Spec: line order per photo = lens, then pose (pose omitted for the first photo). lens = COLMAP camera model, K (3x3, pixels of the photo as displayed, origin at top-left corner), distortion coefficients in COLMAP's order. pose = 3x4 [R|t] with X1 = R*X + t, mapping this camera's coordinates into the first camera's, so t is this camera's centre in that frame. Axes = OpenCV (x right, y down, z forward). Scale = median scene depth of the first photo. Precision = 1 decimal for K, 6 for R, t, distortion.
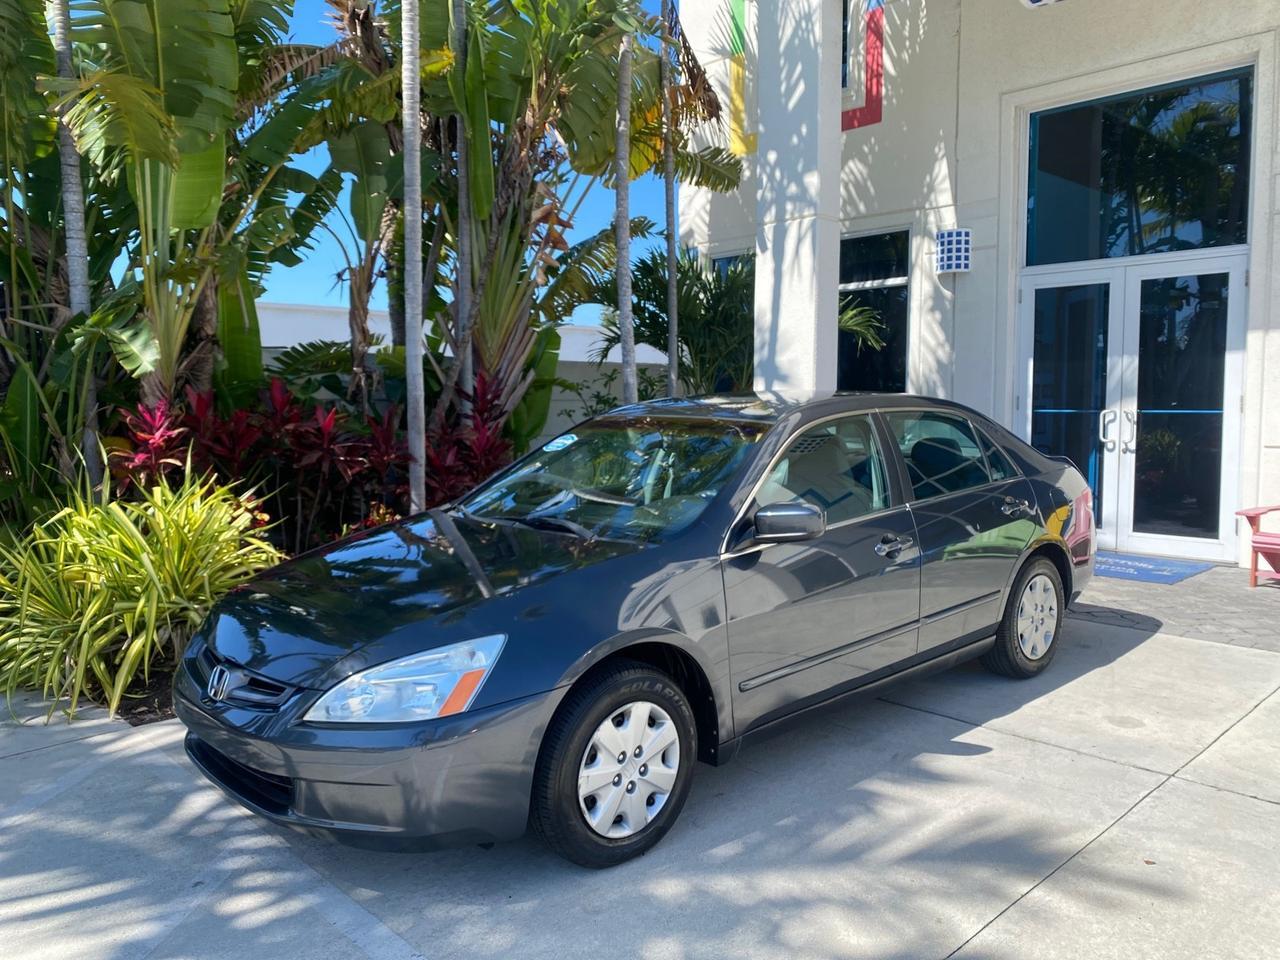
lens RADIAL K [[982.2, 0, 640.0], [0, 982.2, 480.0], [0, 0, 1]] dist [0.013296, -0.001626]
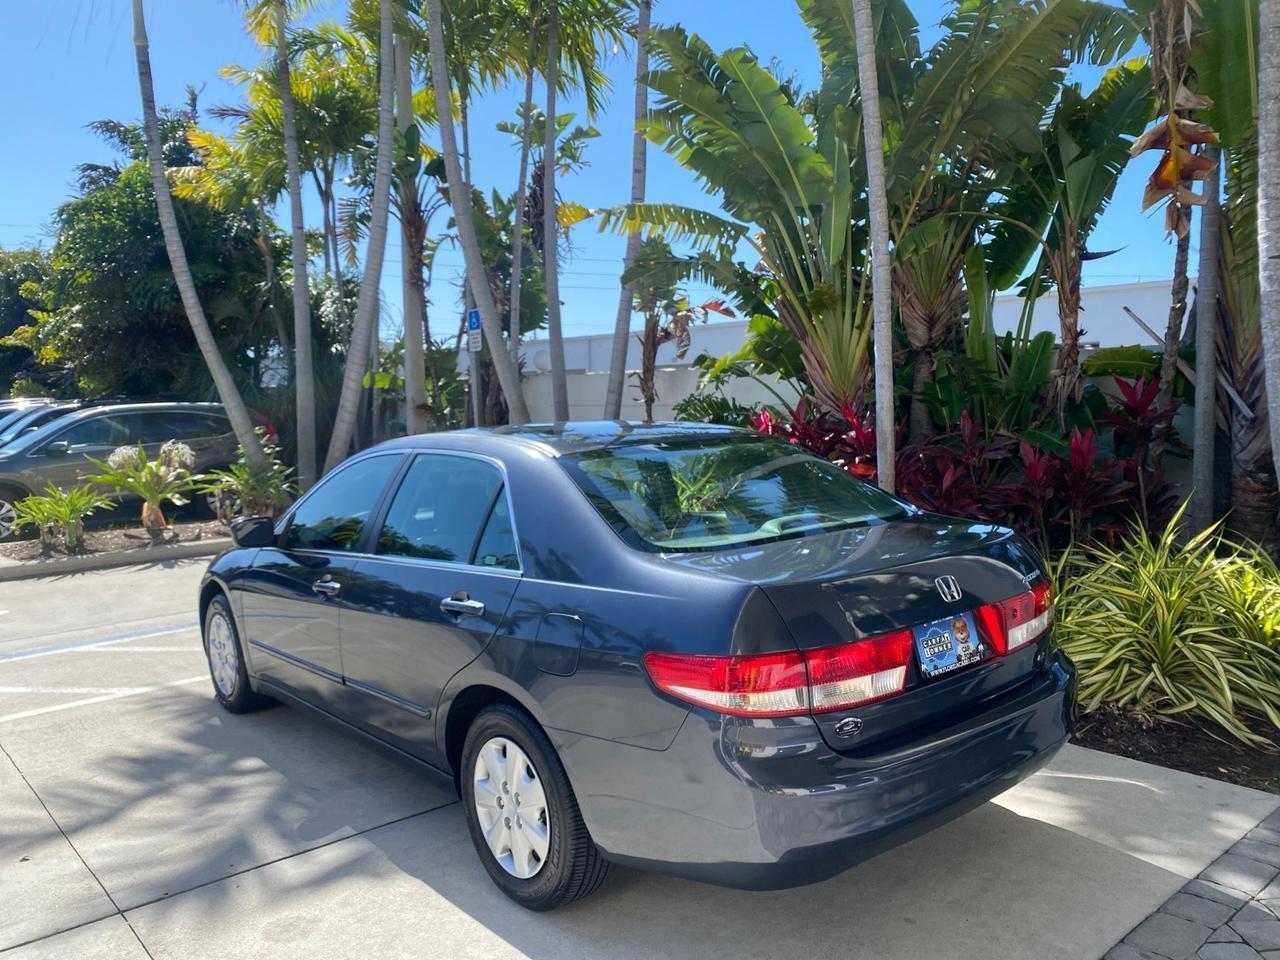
lens RADIAL K [[985.6, 0, 641.8], [0, 985.6, 475.2], [0, 0, 1]] dist [0.021700, -0.010186]
pose [[-0.039469, 0.088199, -0.995321, 0.672786], [-0.059818, 0.994102, 0.090463, -0.085976], [0.997429, 0.063109, -0.033961, 0.734618]]
